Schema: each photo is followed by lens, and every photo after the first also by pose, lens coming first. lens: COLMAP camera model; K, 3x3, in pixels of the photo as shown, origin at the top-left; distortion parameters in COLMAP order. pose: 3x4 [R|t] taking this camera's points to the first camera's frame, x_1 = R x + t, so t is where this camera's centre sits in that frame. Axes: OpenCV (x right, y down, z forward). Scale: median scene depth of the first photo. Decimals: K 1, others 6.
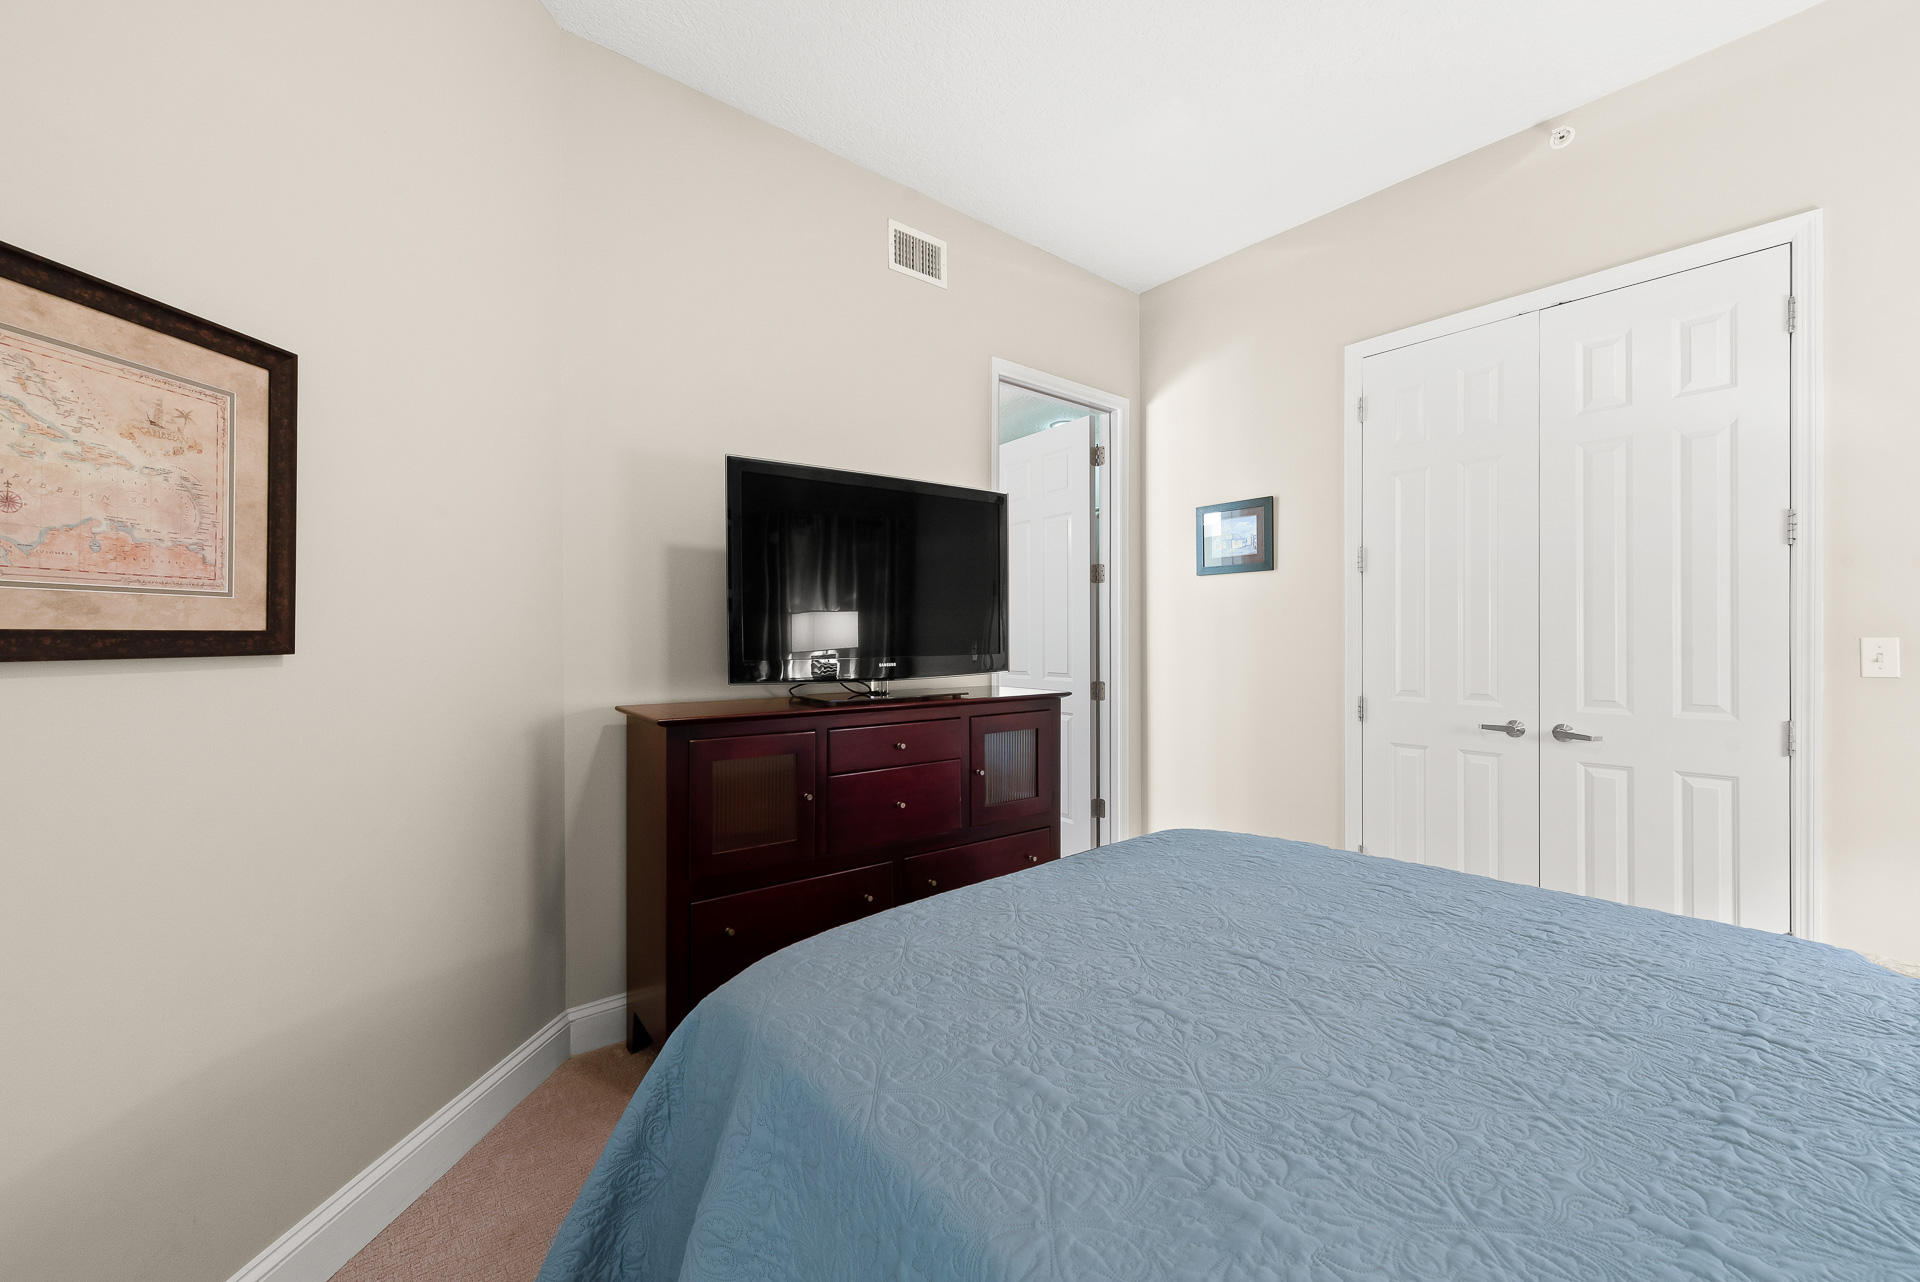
lens RADIAL K [[761.4, 0, 956.8], [0, 761.4, 638.7], [0, 0, 1]] dist [0.004883, -0.002064]
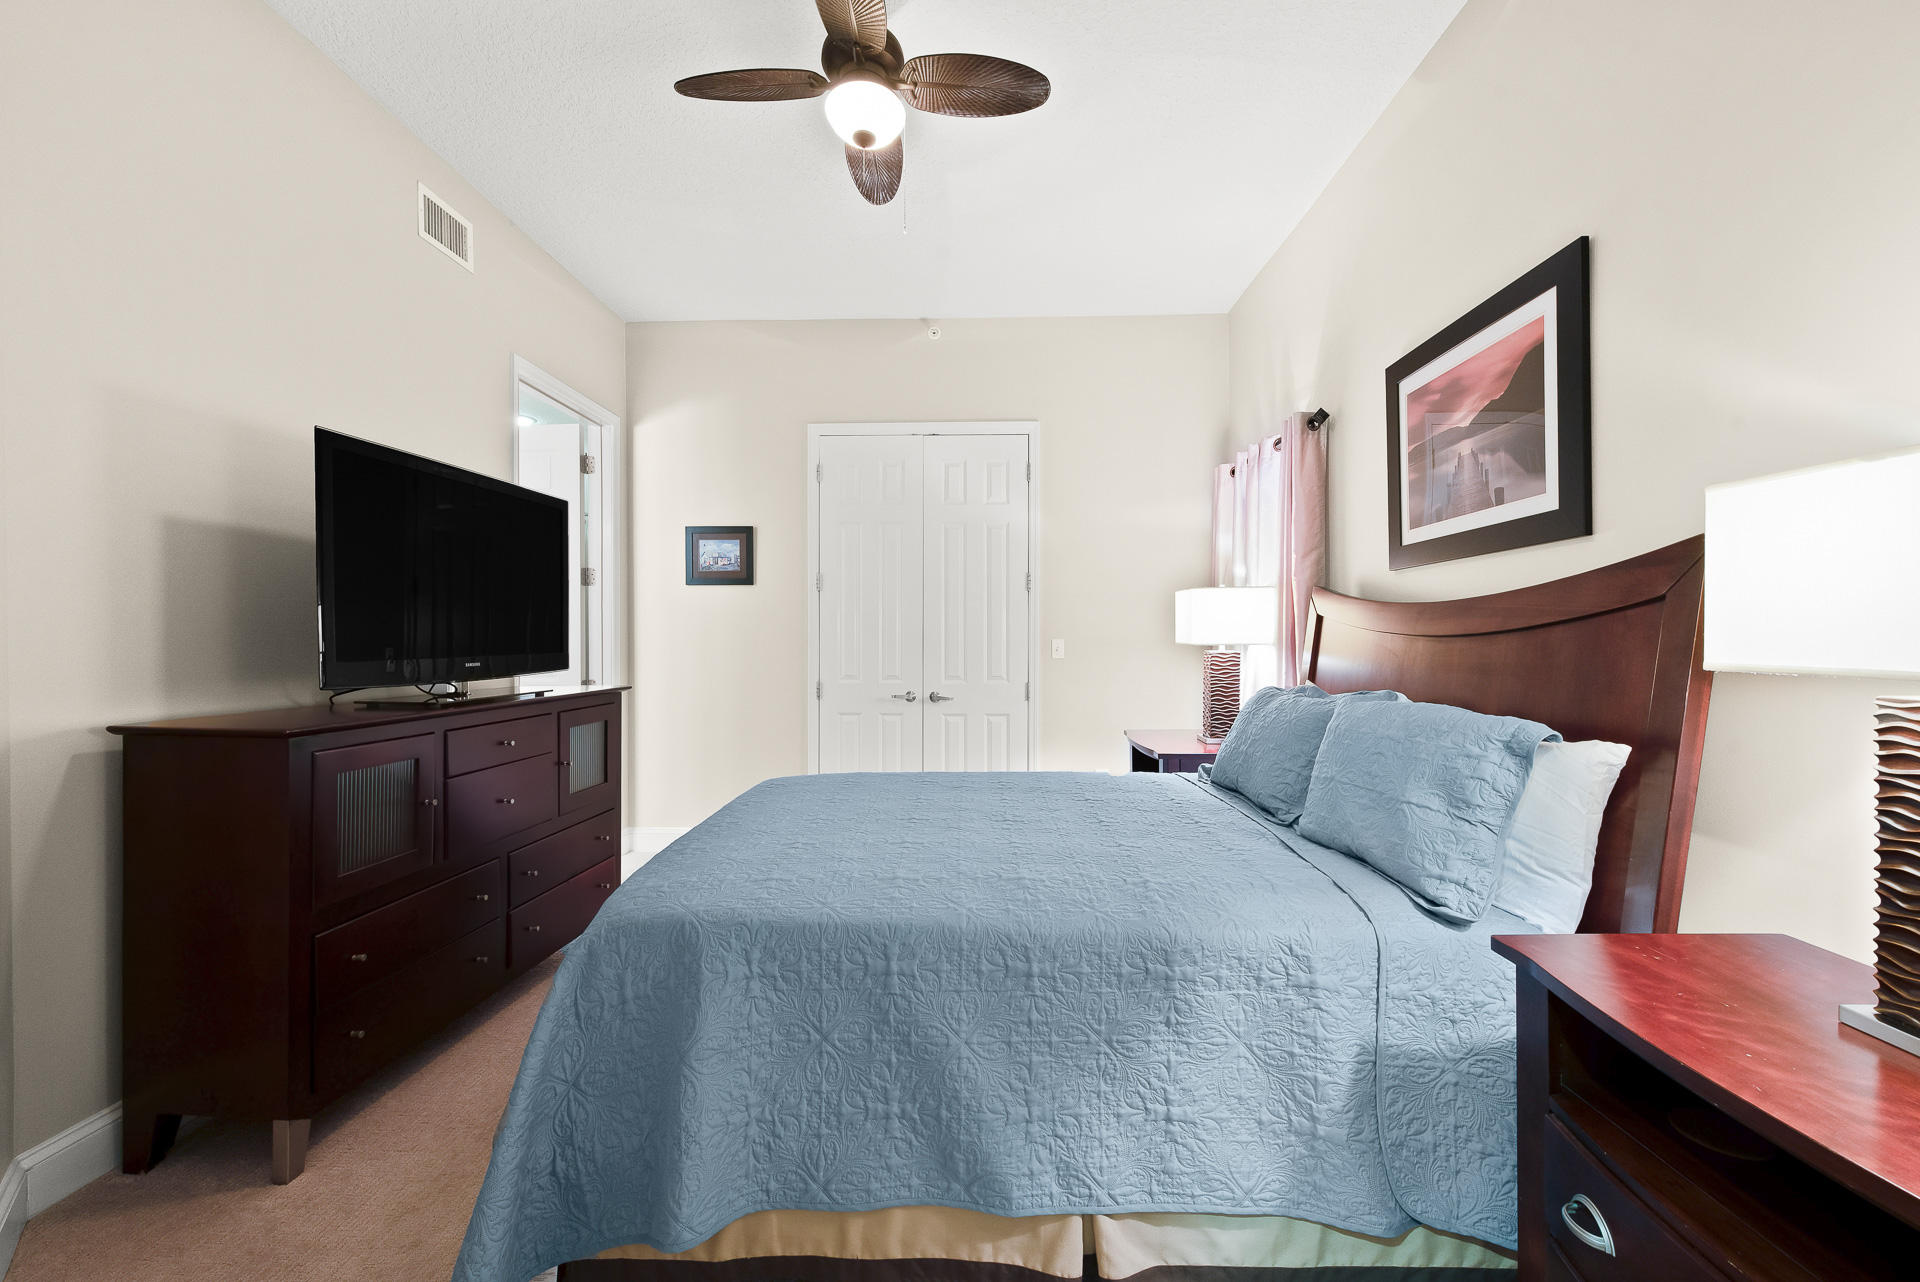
lens RADIAL K [[761.4, 0, 959.7], [0, 761.4, 643.9], [0, 0, 1]] dist [0.004883, -0.002064]
pose [[0.654689, -0.001915, 0.755896, -0.392597], [-0.001701, 0.999991, 0.004007, 0.002569], [-0.755897, -0.003910, 0.654679, -0.107254]]
